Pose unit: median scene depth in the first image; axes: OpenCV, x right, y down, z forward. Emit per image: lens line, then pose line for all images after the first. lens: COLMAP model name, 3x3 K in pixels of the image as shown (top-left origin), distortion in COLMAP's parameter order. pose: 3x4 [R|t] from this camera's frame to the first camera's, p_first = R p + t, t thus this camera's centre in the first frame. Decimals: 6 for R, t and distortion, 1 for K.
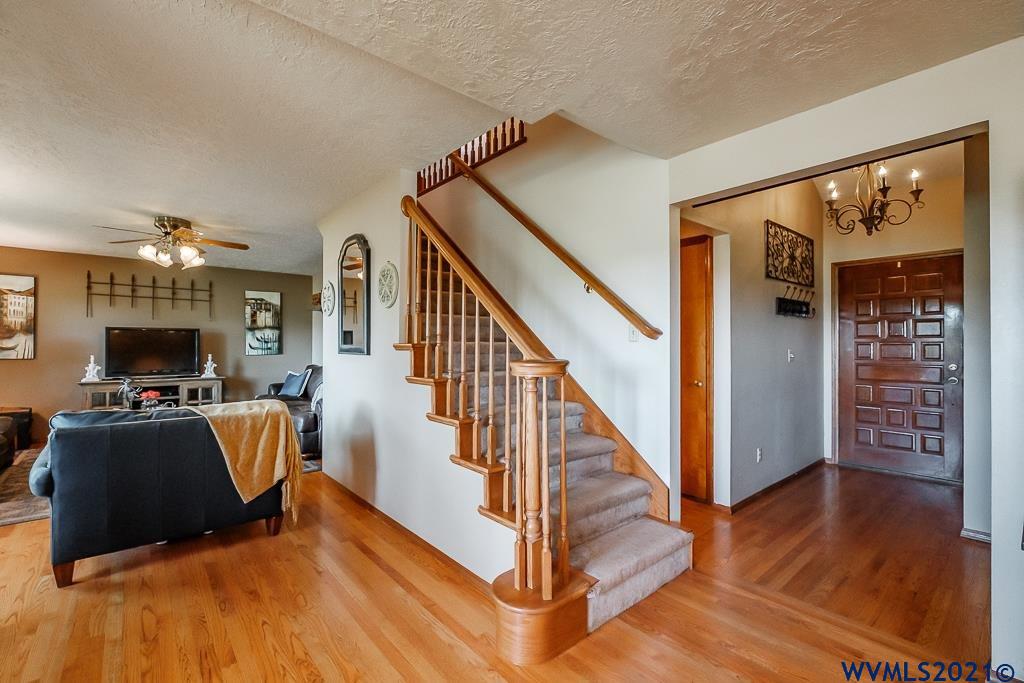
lens RADIAL K [[449.0, 0, 504.3], [0, 449.0, 345.2], [0, 0, 1]] dist [-0.009409, 0.001891]
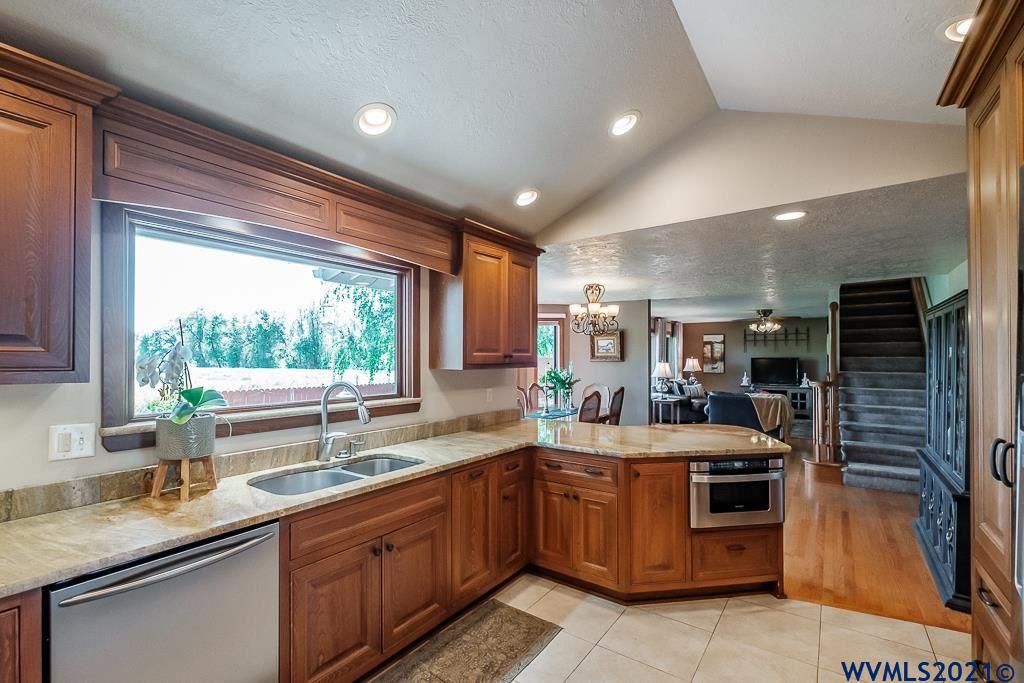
lens RADIAL K [[449.0, 0, 505.8], [0, 449.0, 357.5], [0, 0, 1]] dist [-0.009409, 0.001891]
pose [[0.247273, -0.005242, -0.968932, 0.651911], [0.000338, 0.999986, -0.005324, -0.028104], [0.968946, 0.000989, 0.247271, -0.461796]]
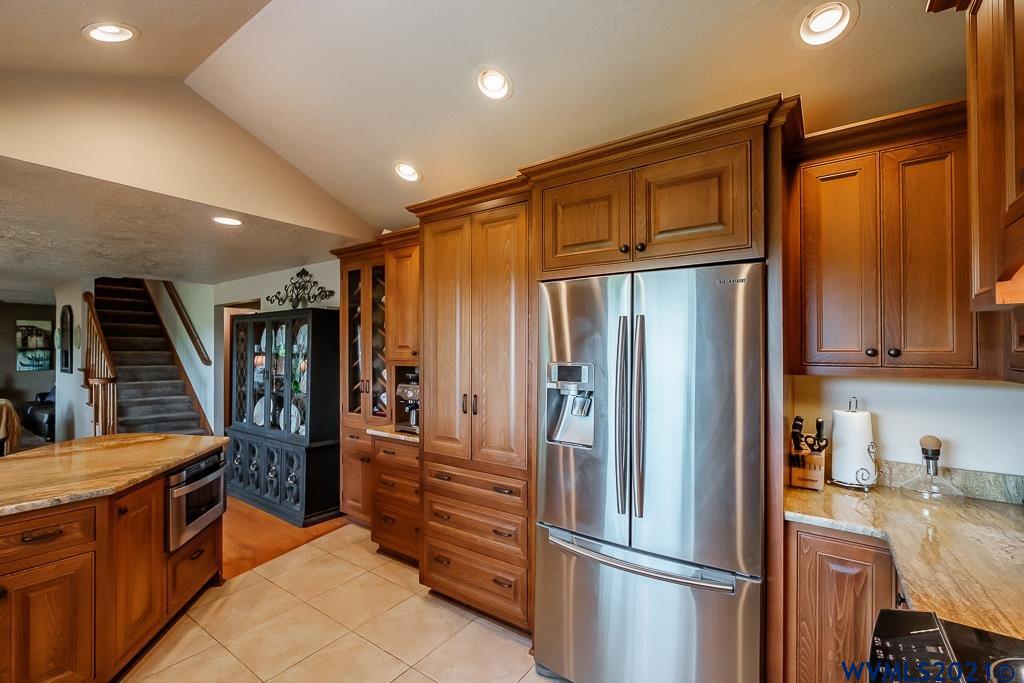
lens RADIAL K [[449.0, 0, 501.3], [0, 449.0, 349.5], [0, 0, 1]] dist [-0.009409, 0.001891]
pose [[0.969792, -0.004181, 0.243899, 0.476095], [0.004839, 0.999986, -0.002100, -0.031817], [-0.243887, 0.003217, 0.969798, -0.592577]]
